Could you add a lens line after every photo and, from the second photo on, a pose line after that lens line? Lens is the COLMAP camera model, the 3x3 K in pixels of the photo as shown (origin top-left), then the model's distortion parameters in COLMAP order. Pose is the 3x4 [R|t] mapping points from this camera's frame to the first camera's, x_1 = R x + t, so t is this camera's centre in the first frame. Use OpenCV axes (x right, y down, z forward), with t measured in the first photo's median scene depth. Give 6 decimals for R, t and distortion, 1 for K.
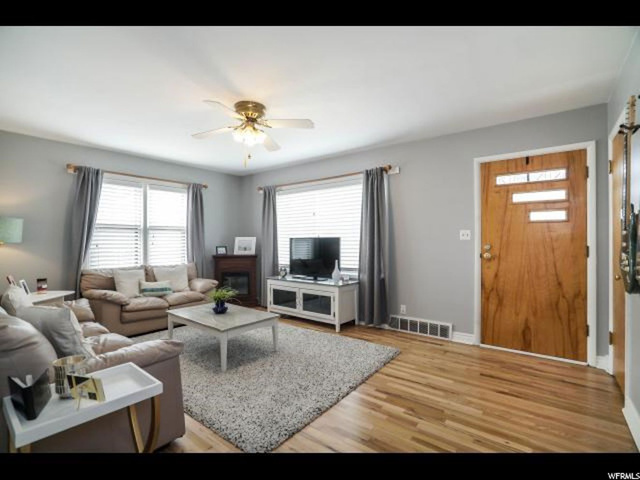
lens RADIAL K [[311.2, 0, 321.7], [0, 311.2, 241.9], [0, 0, 1]] dist [-0.036276, 0.004161]
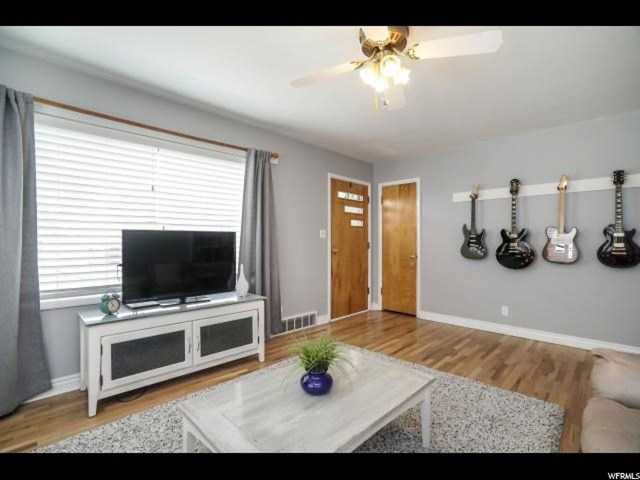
lens RADIAL K [[311.2, 0, 321.8], [0, 311.2, 238.1], [0, 0, 1]] dist [-0.036276, 0.004161]
pose [[0.097906, 0.008481, 0.995160, -0.733751], [-0.002505, 0.999963, -0.008275, 0.004185], [-0.995193, -0.001683, 0.097923, 0.868101]]
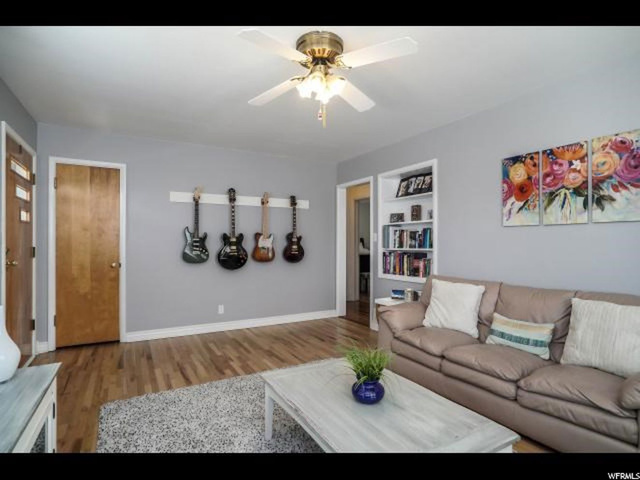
lens RADIAL K [[337.4, 0, 319.1], [0, 337.4, 239.5], [0, 0, 1]] dist [-0.004146, 0.000074]
pose [[-0.925937, 0.002122, 0.377671, -0.417551], [-0.001989, 0.999943, -0.010496, -0.001720], [-0.377672, -0.010470, -0.925880, 1.373761]]
